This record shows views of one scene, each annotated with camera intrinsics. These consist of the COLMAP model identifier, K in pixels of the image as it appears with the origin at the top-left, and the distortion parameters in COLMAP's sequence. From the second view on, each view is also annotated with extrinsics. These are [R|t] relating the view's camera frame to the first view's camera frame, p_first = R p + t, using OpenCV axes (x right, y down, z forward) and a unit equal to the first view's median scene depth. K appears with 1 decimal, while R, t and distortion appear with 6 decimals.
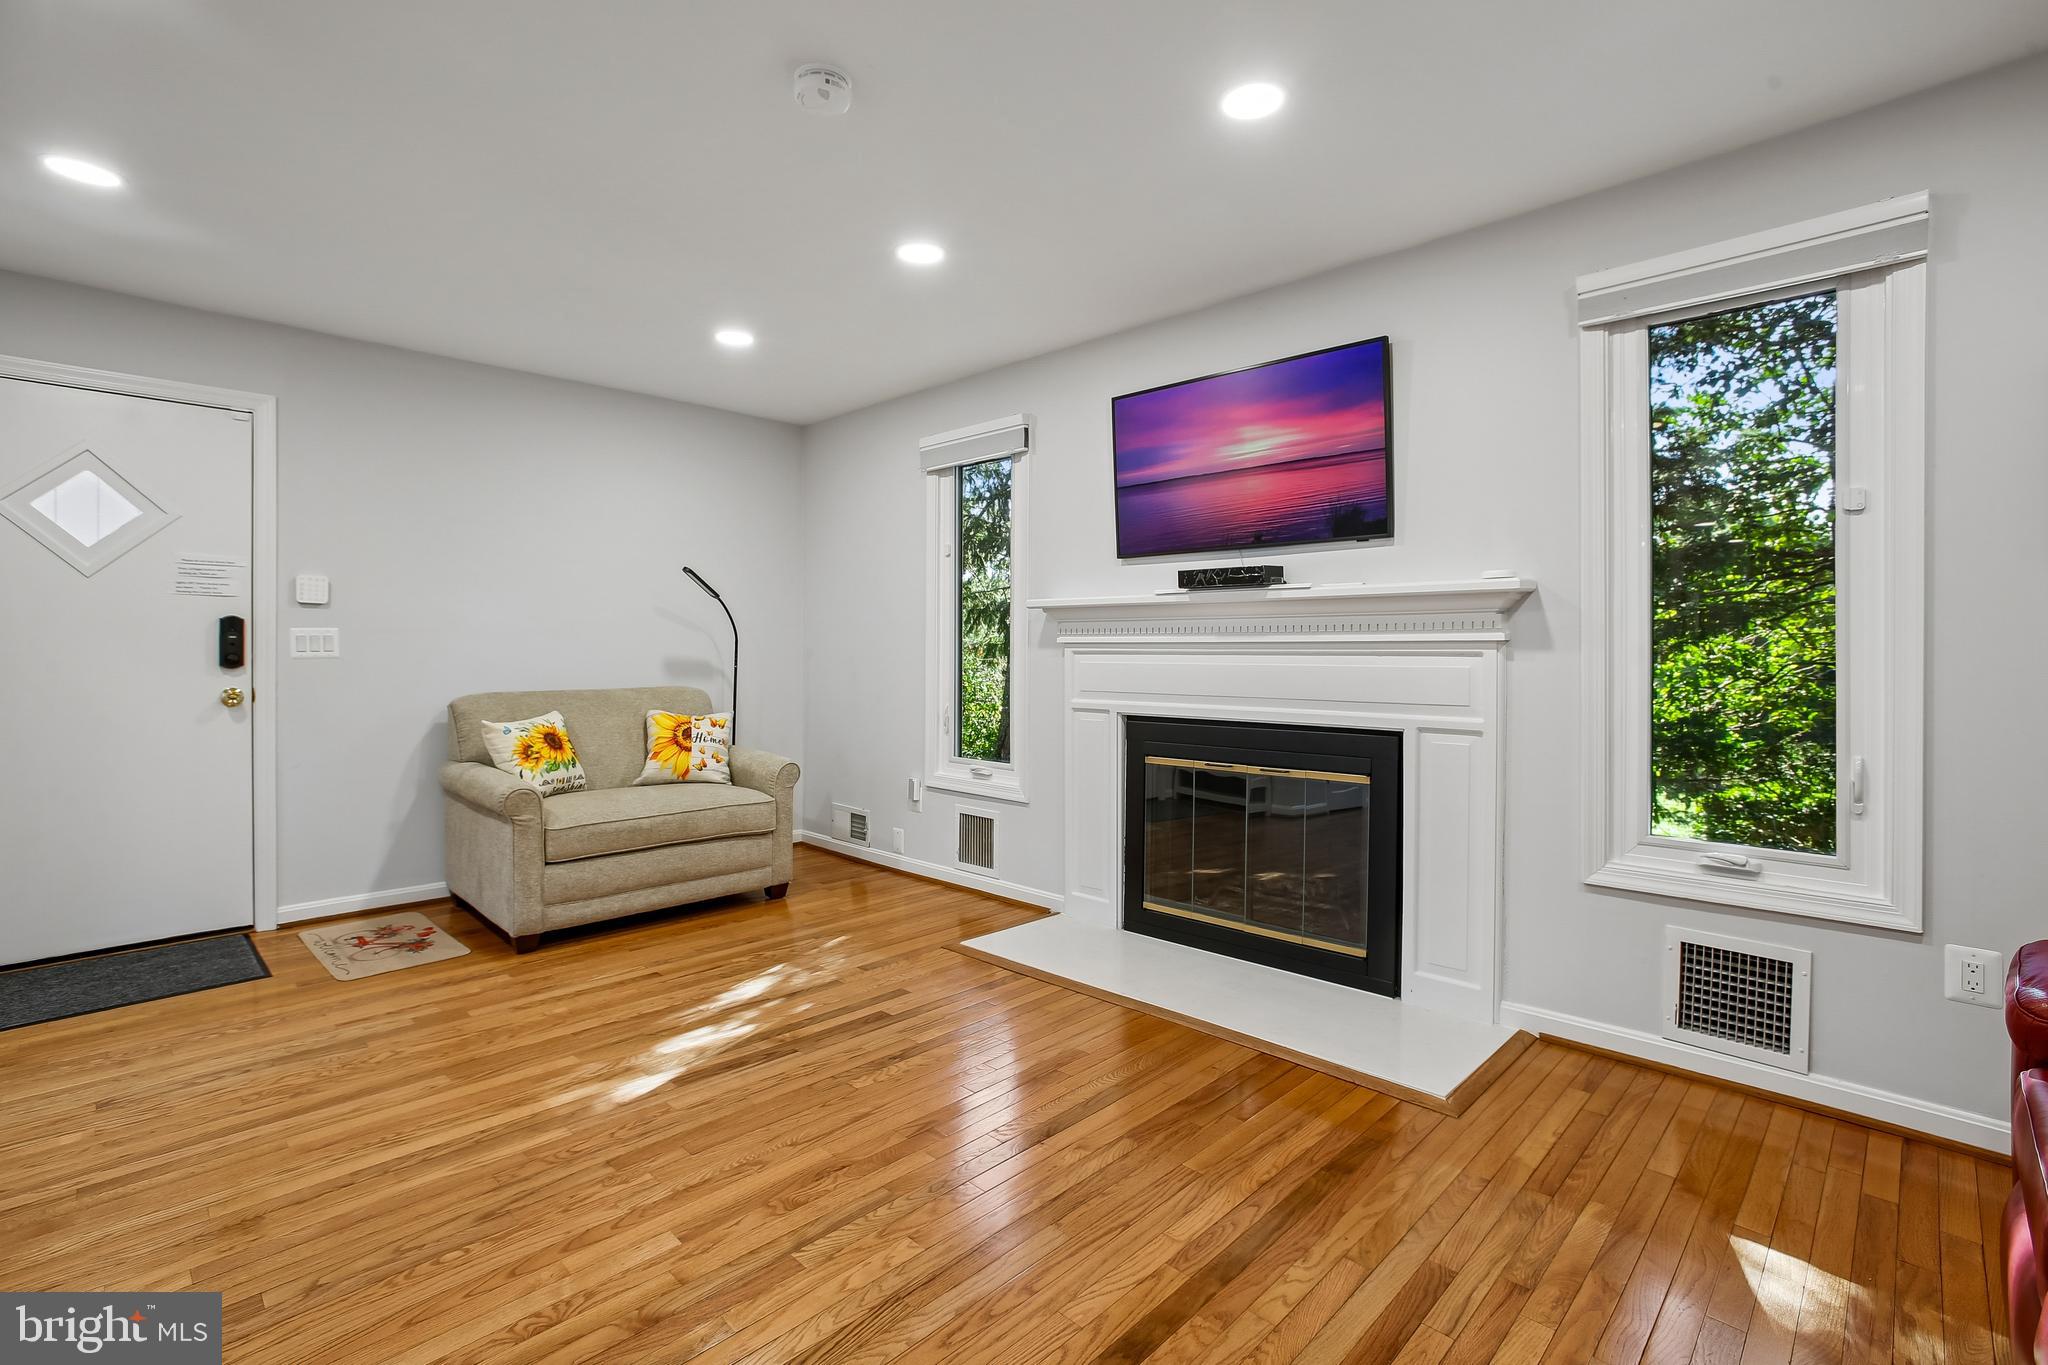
lens RADIAL K [[954.6, 0, 1012.7], [0, 954.6, 654.5], [0, 0, 1]] dist [0.012961, 0.000699]
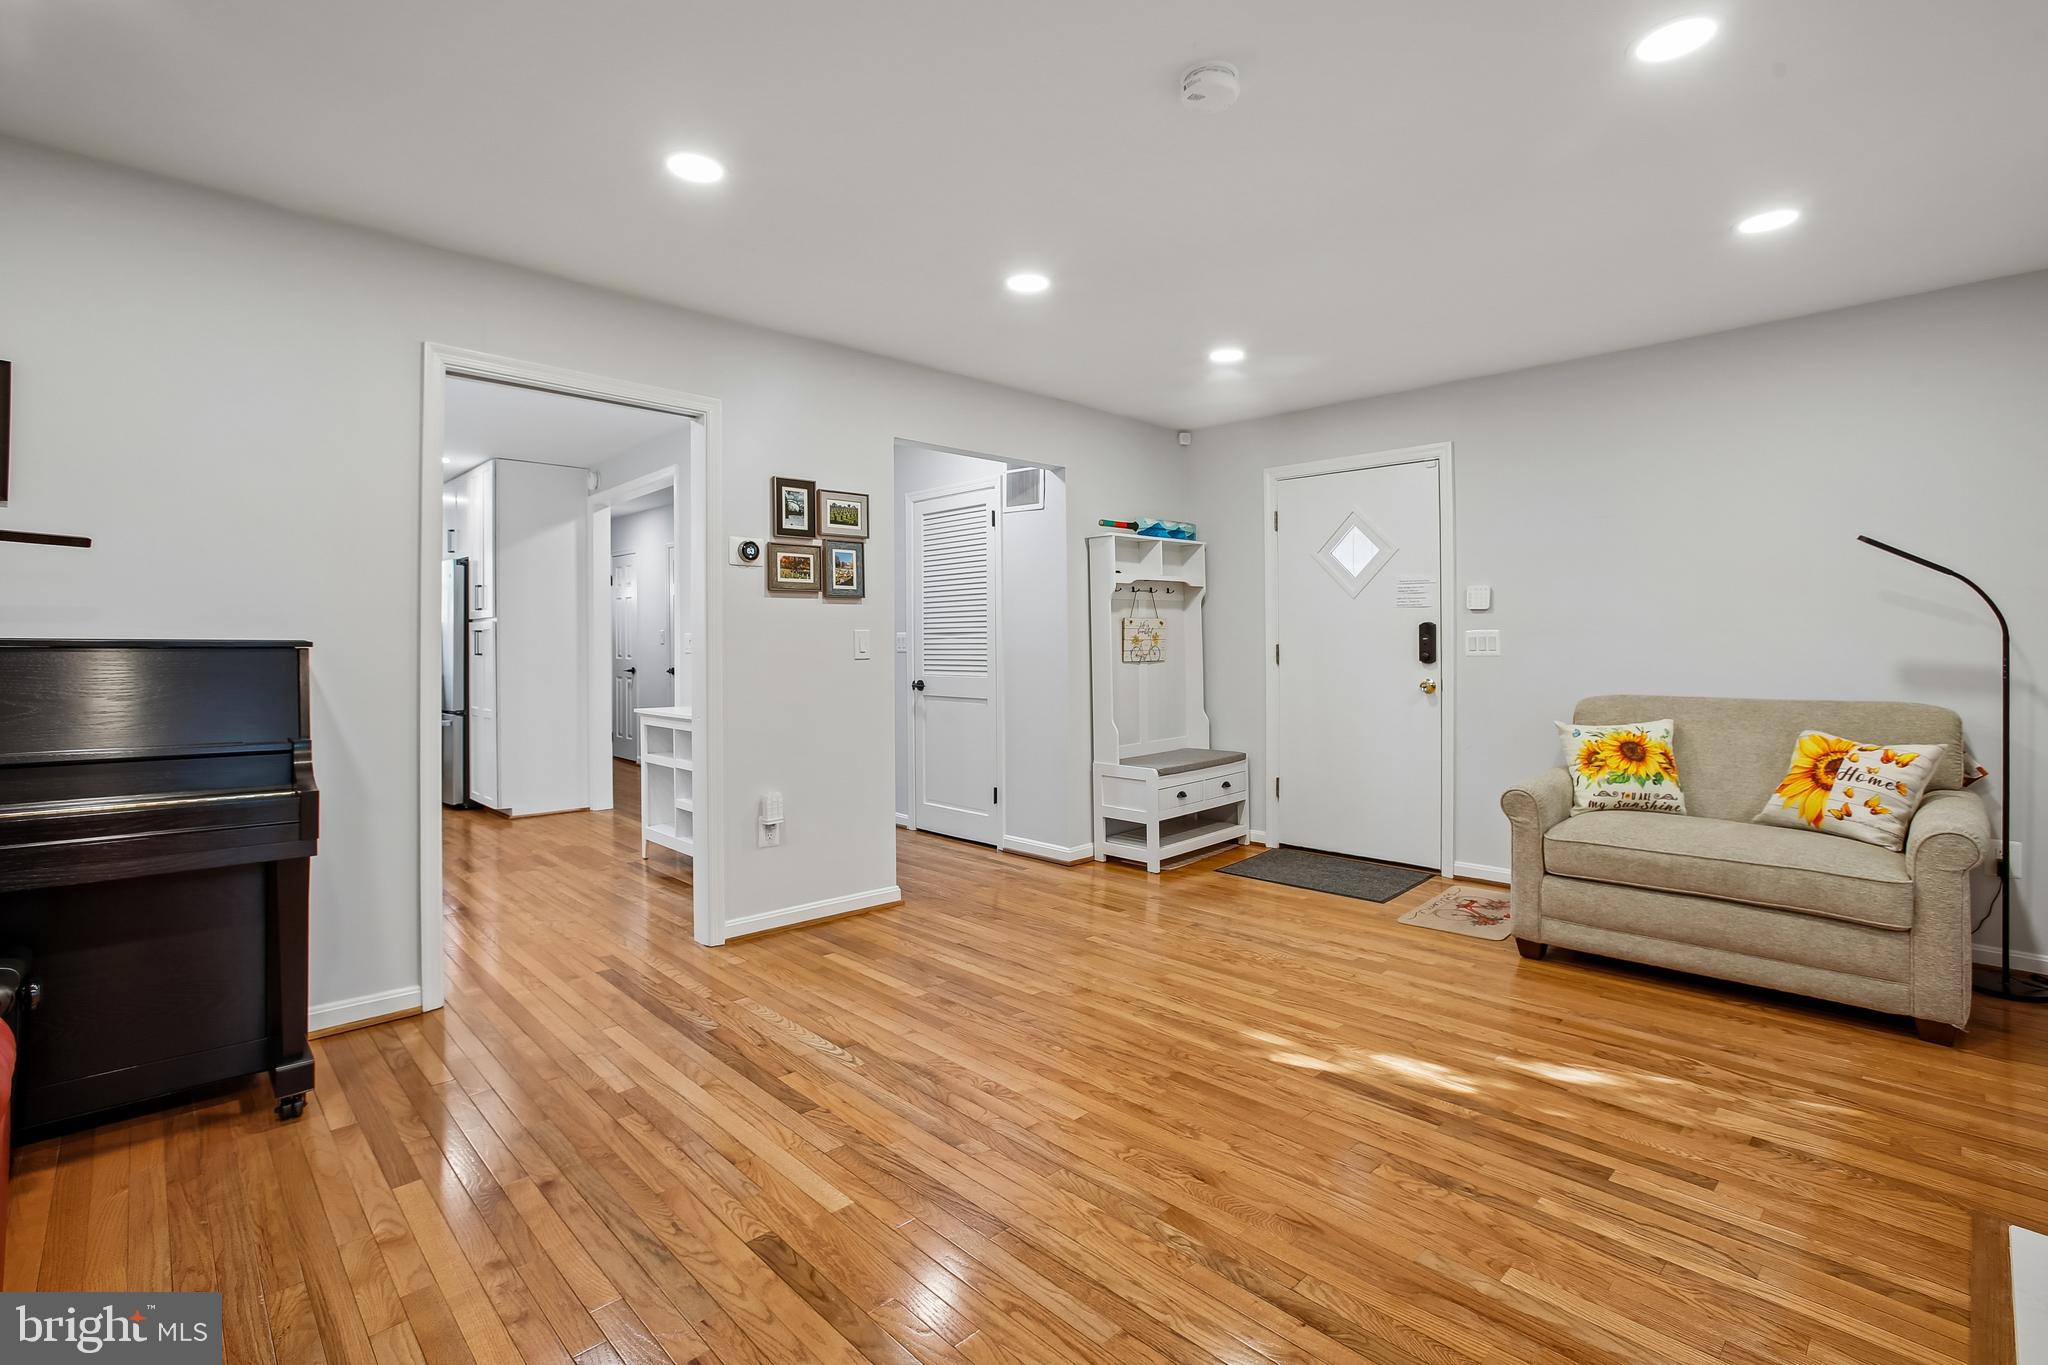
lens RADIAL K [[964.7, 0, 1011.4], [0, 964.7, 680.3], [0, 0, 1]] dist [-0.069195, 0.039430]
pose [[-0.031074, 0.036927, -0.998835, 0.499922], [0.001217, 0.999318, 0.036907, -0.011423], [0.999516, -0.000068, -0.031098, 0.527296]]
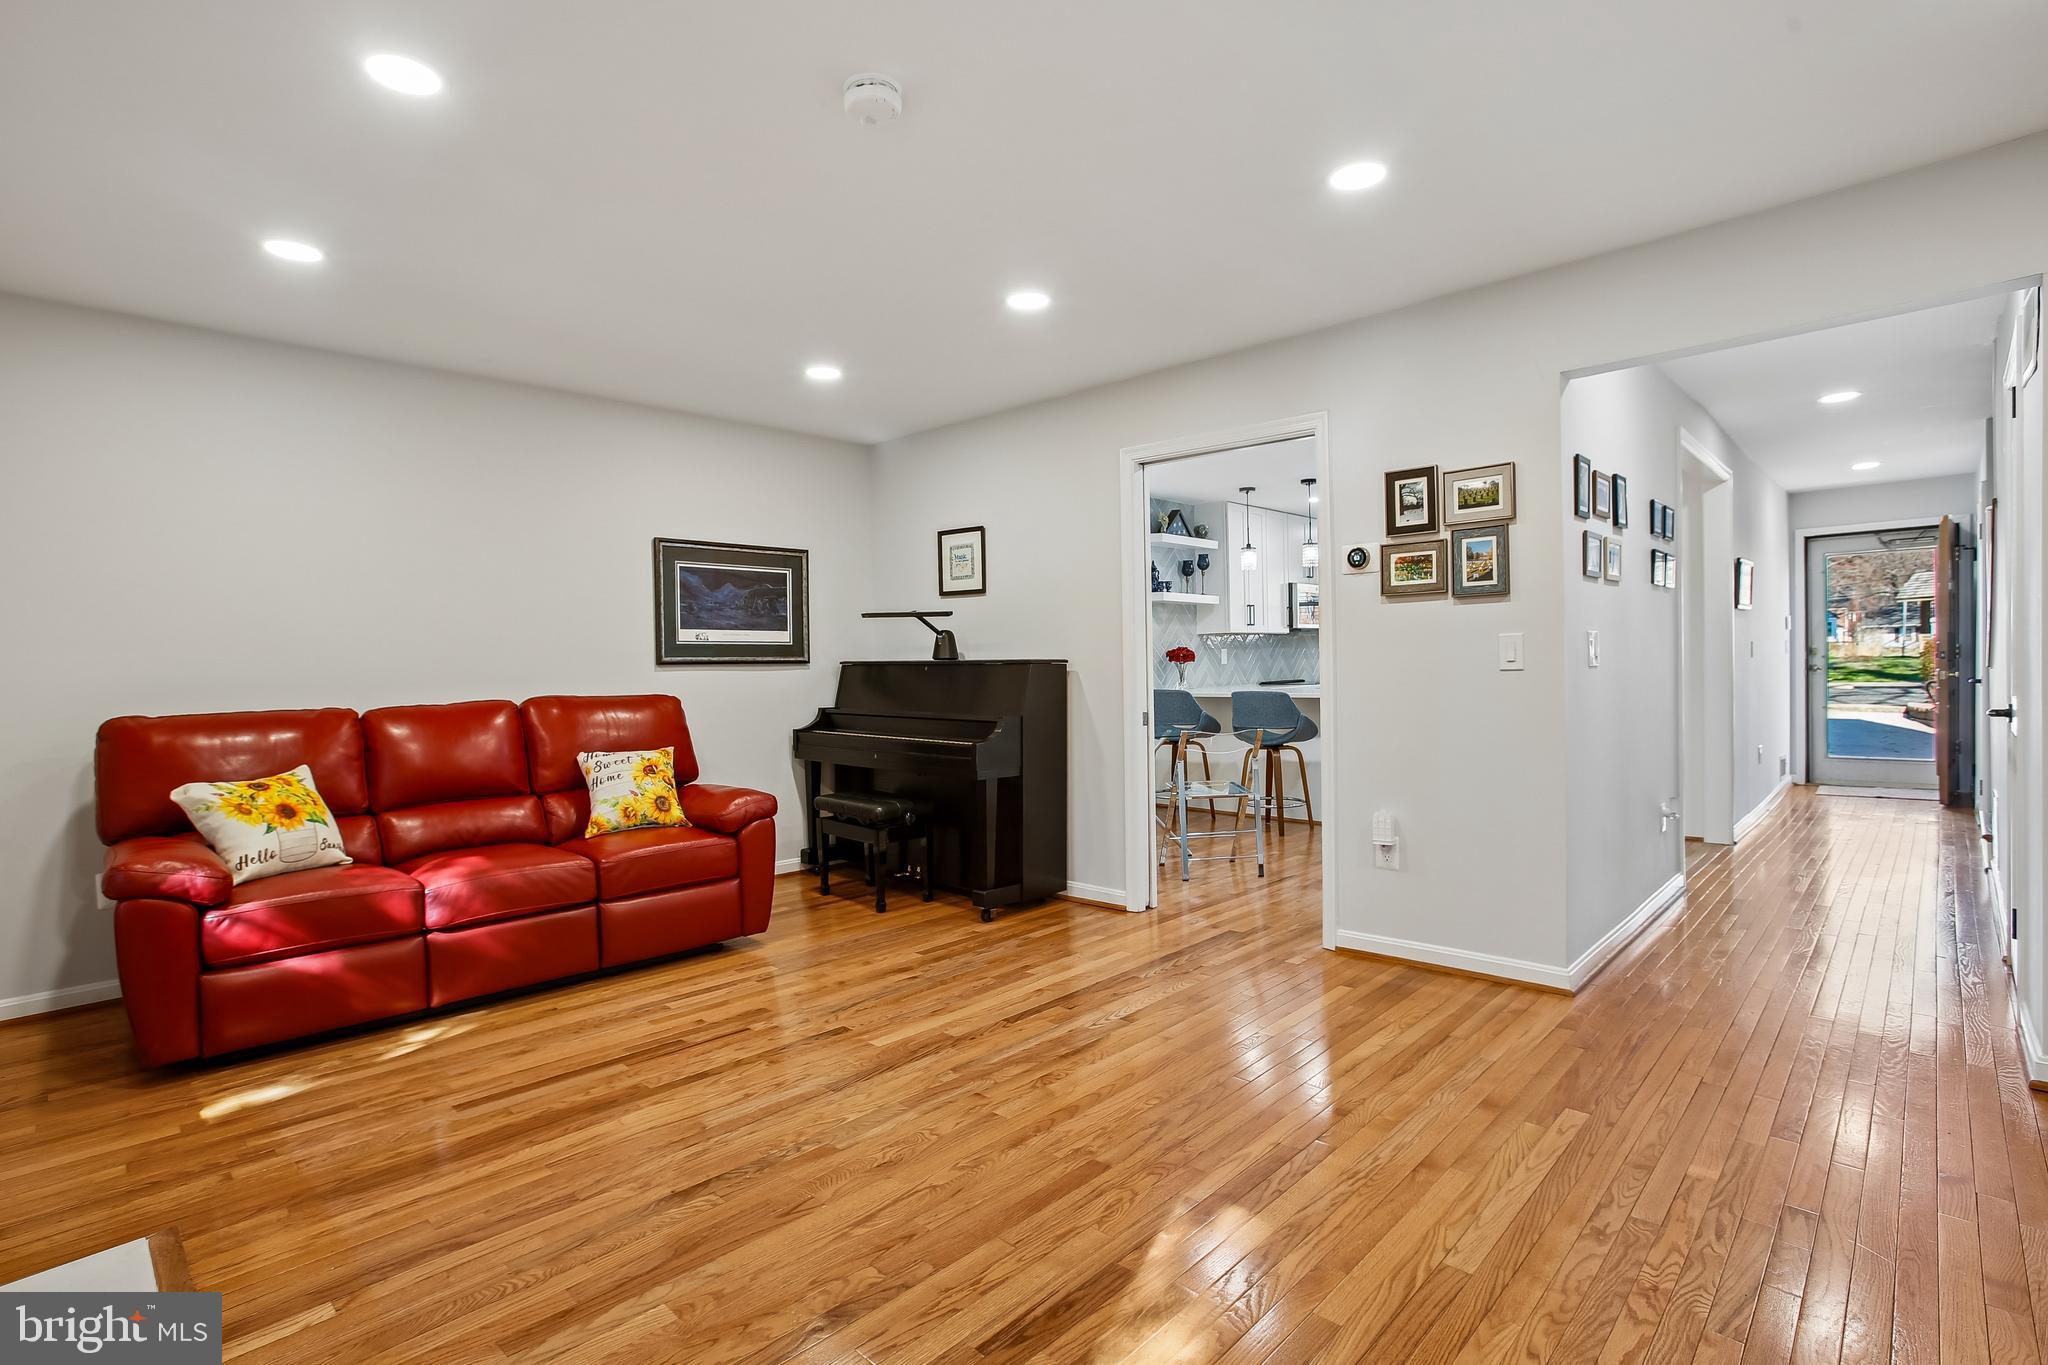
lens RADIAL K [[989.9, 0, 1001.7], [0, 989.9, 686.5], [0, 0, 1]] dist [-0.079539, 0.042797]
pose [[-0.999889, 0.014795, -0.001724, -0.199919], [0.014748, 0.999589, 0.024564, -0.007794], [0.002087, 0.024536, -0.999697, 1.295227]]
